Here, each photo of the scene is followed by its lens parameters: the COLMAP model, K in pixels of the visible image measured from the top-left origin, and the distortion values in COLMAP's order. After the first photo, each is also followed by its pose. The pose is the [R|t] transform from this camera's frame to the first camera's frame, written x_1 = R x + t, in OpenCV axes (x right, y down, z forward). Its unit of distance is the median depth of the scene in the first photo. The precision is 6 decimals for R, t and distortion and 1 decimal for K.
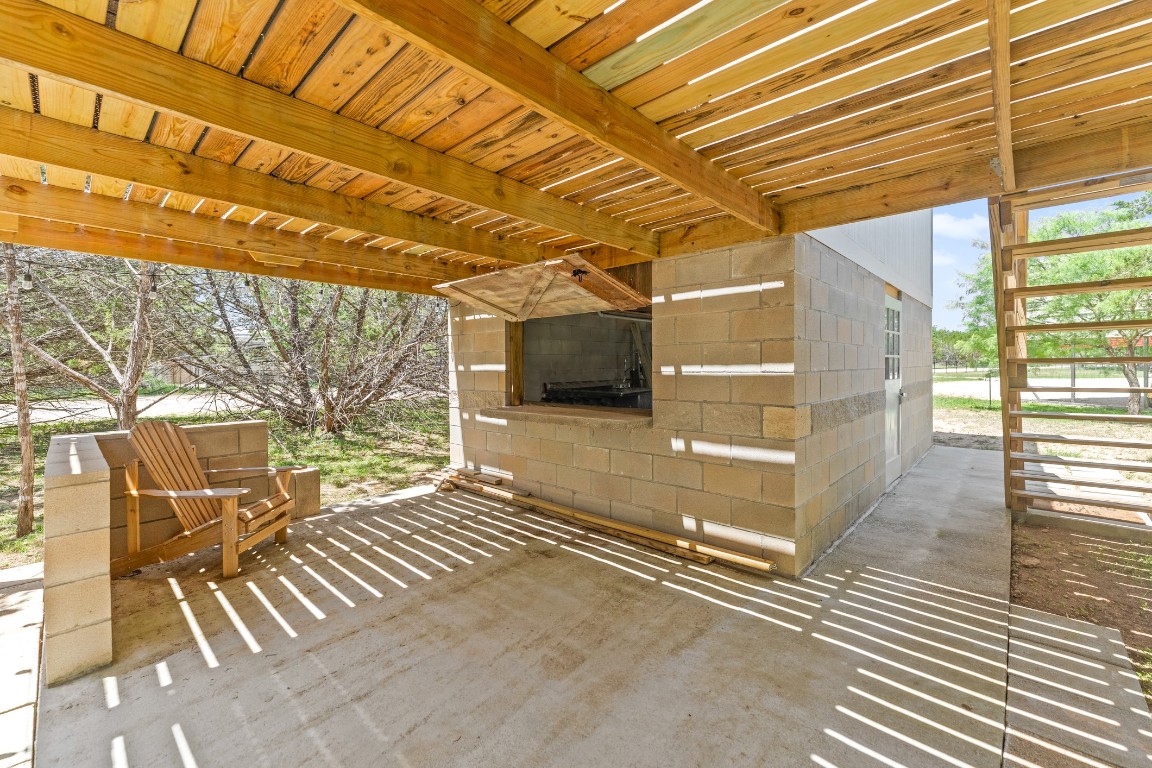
lens RADIAL K [[471.4, 0, 574.3], [0, 471.4, 366.9], [0, 0, 1]] dist [0.001751, 0.000053]
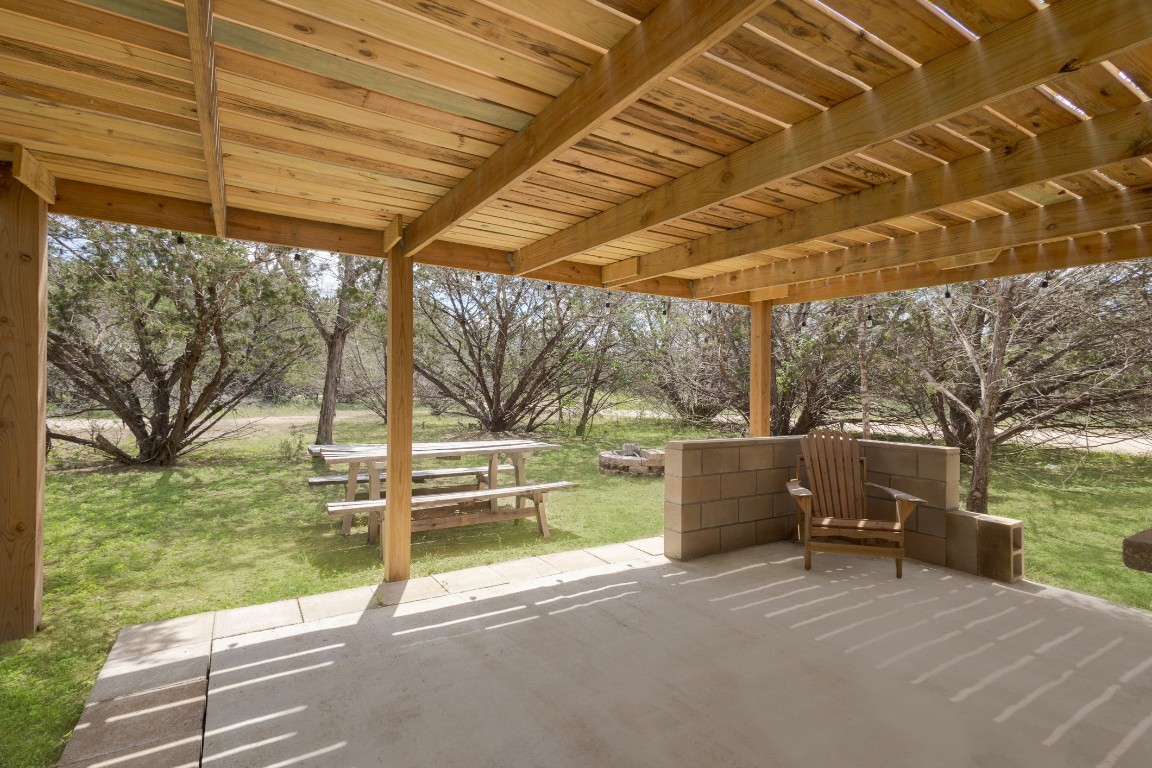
lens RADIAL K [[546.8, 0, 575.1], [0, 546.8, 383.4], [0, 0, 1]] dist [0.000347, 0.000064]
pose [[-0.267765, -0.004086, -0.963476, 0.860606], [-0.017175, 0.999852, 0.000533, 0.009036], [0.963331, 0.016691, -0.267796, 1.000458]]
